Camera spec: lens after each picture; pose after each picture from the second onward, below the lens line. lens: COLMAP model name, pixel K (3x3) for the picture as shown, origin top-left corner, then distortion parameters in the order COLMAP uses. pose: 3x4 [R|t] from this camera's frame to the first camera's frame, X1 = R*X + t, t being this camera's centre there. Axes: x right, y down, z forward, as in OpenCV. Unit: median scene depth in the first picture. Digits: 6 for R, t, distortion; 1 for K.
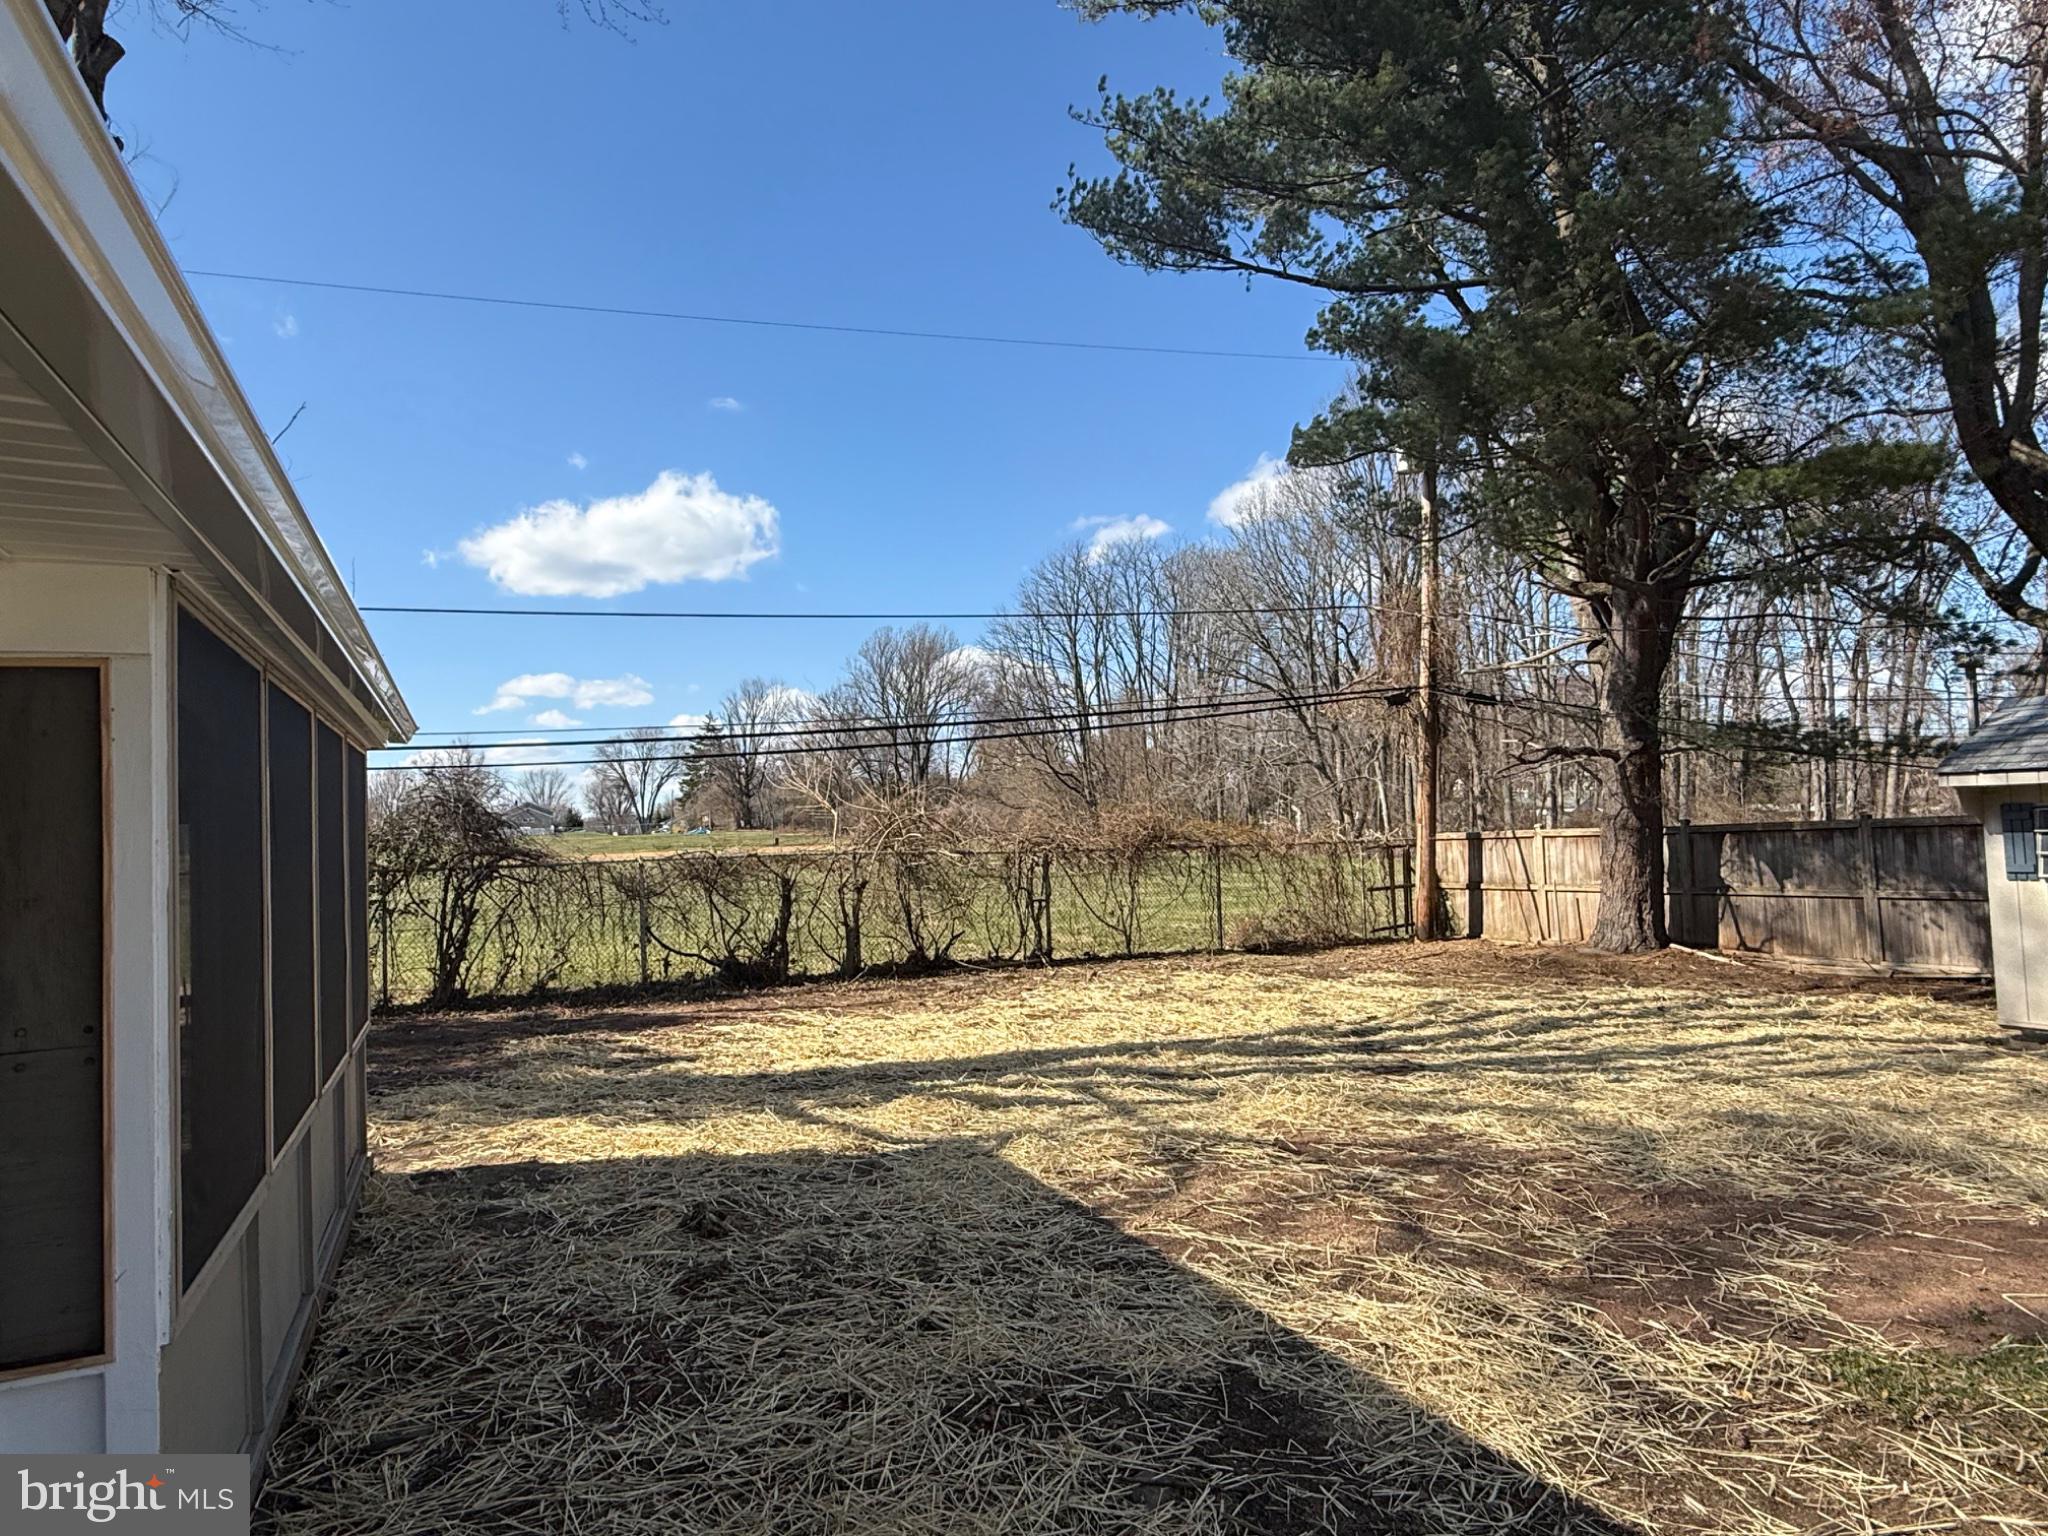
lens RADIAL K [[1199.0, 0, 1024.0], [0, 1199.0, 768.0], [0, 0, 1]] dist [0.002108, -0.001840]
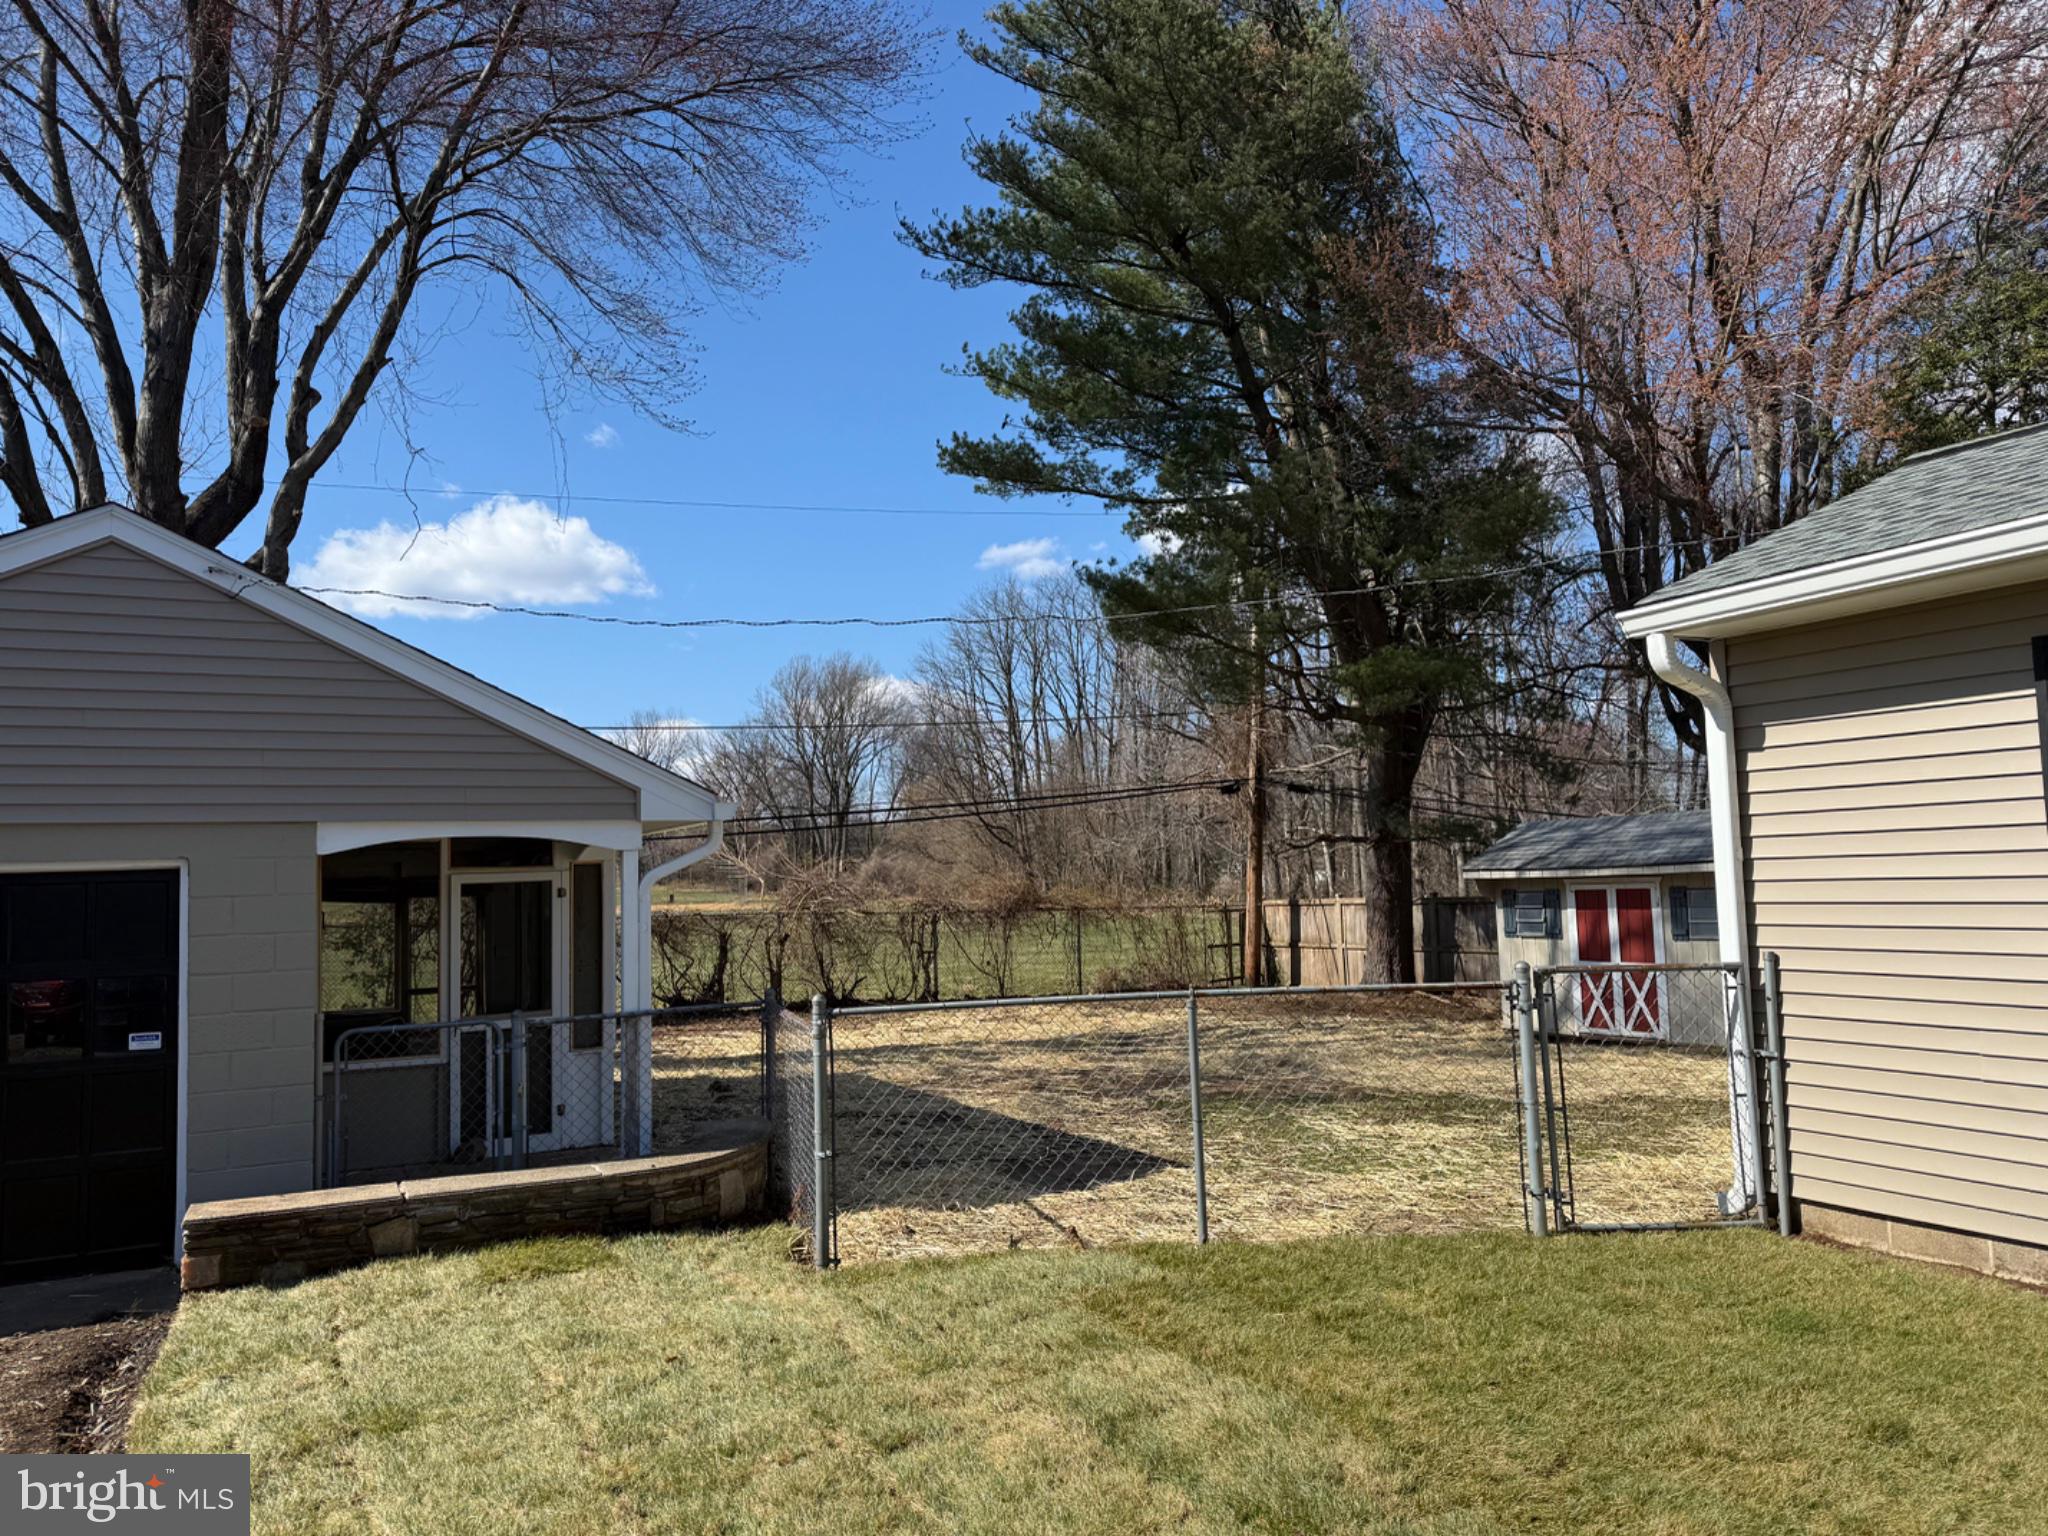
lens RADIAL K [[1419.0, 0, 1023.4], [0, 1419.0, 778.8], [0, 0, 1]] dist [0.069092, -0.074934]
pose [[0.999061, 0.011868, 0.041671, 0.043247], [-0.010894, 0.999664, -0.023533, -0.031296], [-0.041937, 0.023057, 0.998854, -0.425316]]
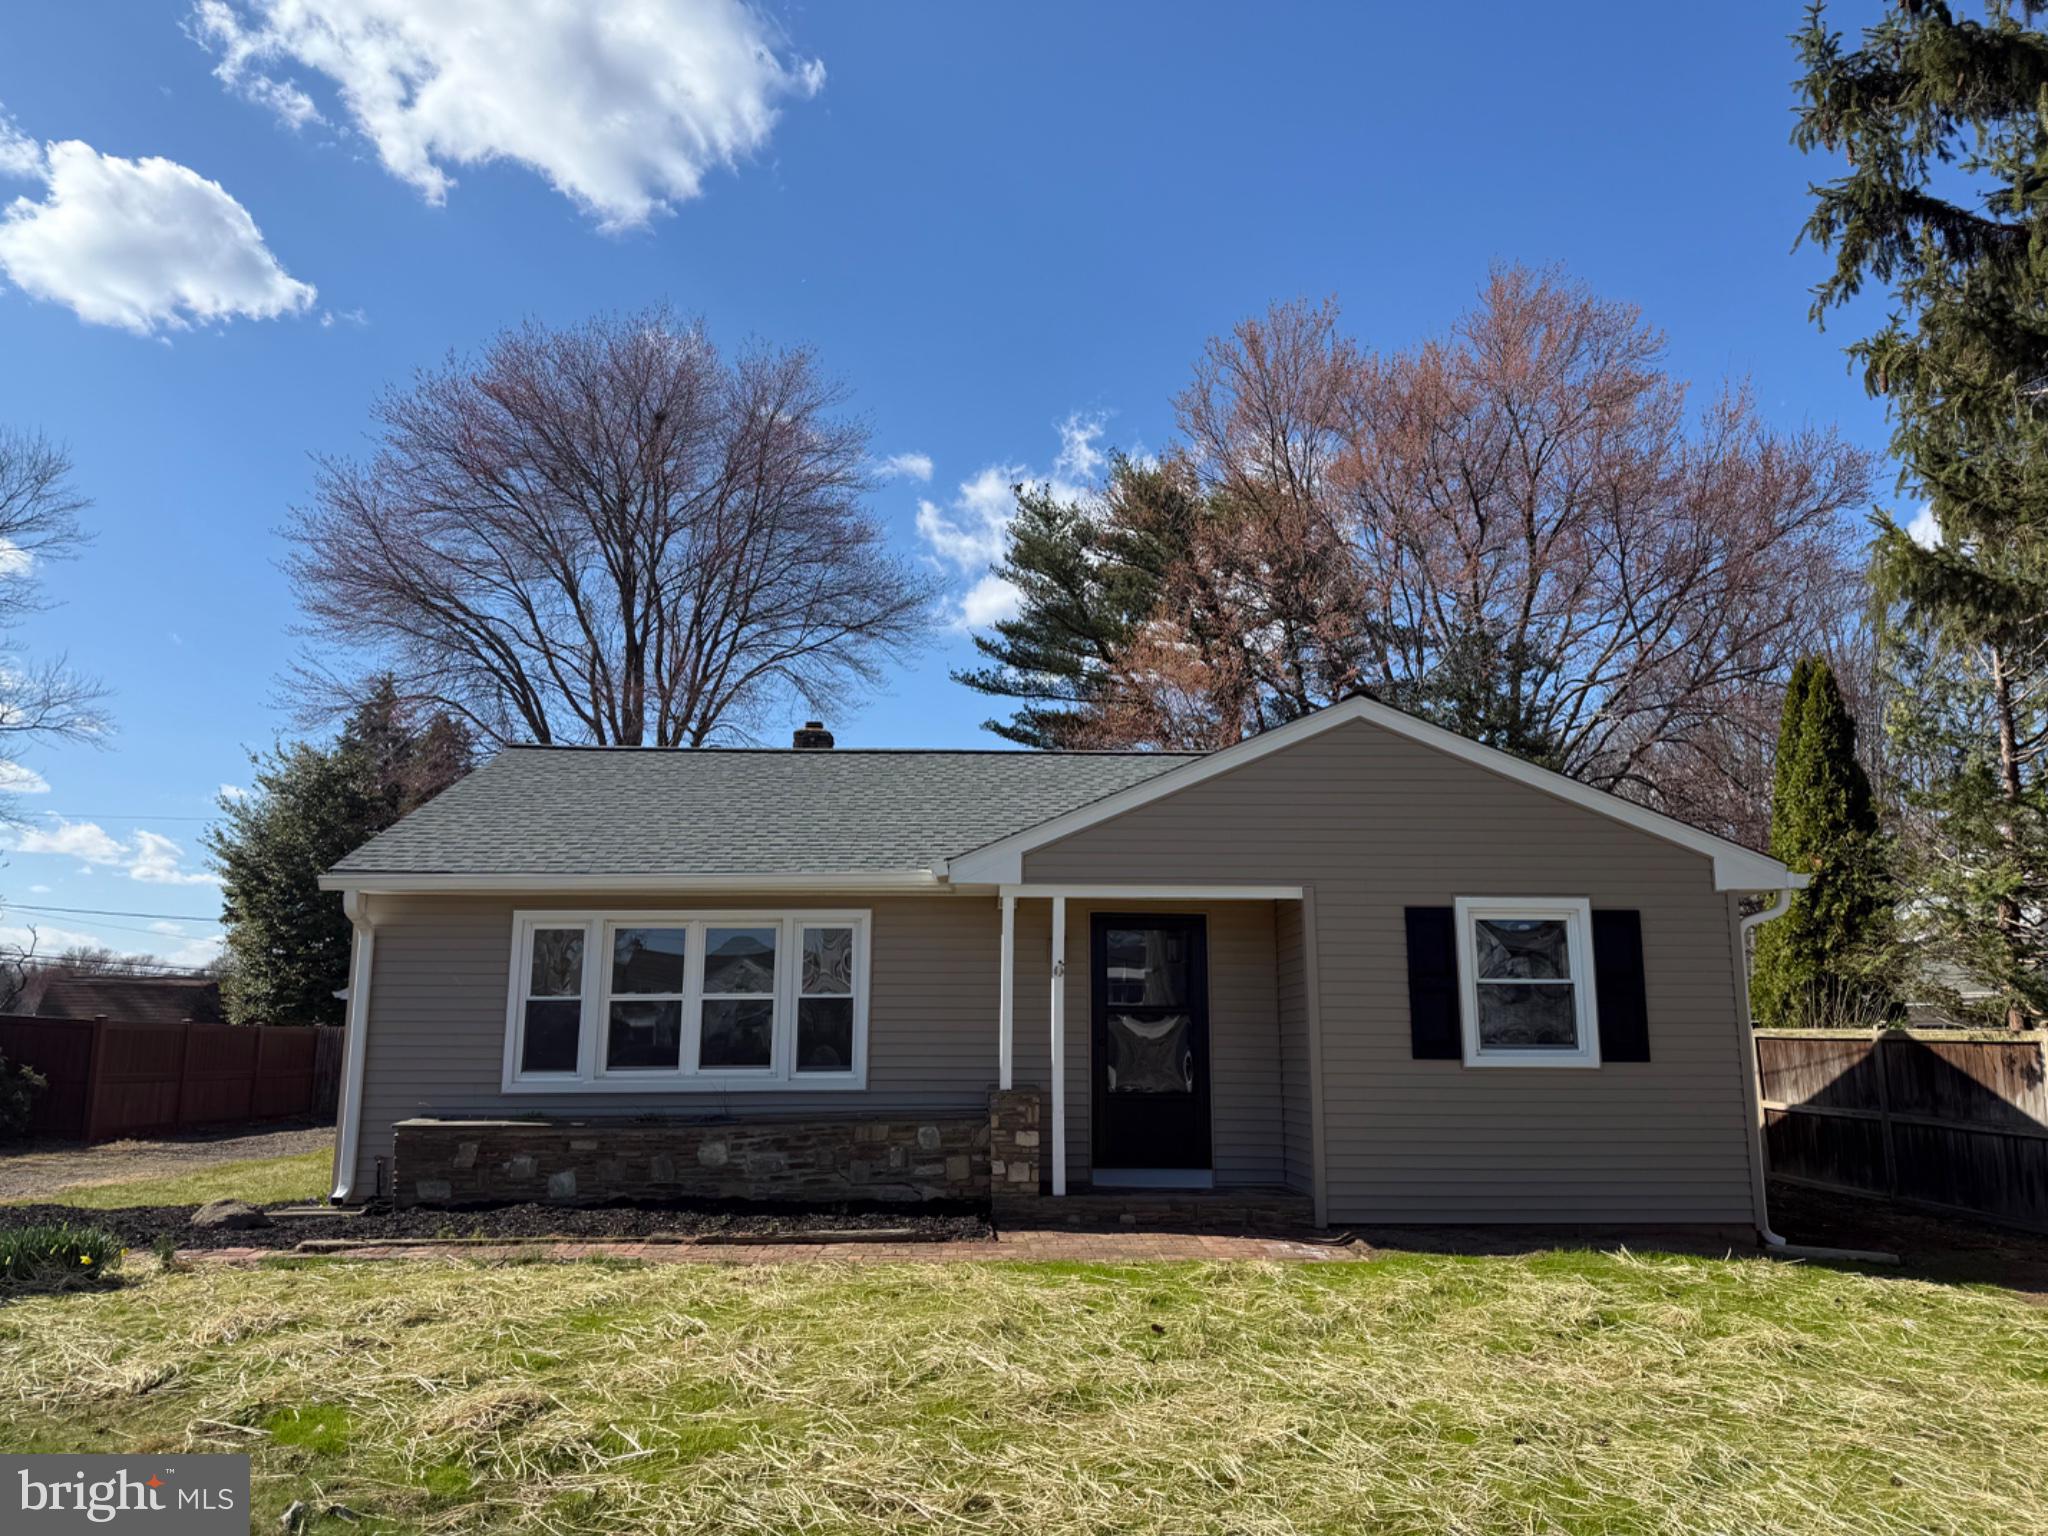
lens RADIAL K [[1440.0, 0, 1024.0], [0, 1440.0, 768.0], [0, 0, 1]] dist [0.179572, -0.268559]
pose [[0.921158, -0.030232, -0.388013, 0.863833], [-0.014782, 0.993541, -0.112507, -0.100198], [0.388908, 0.109373, 0.914761, -1.181991]]
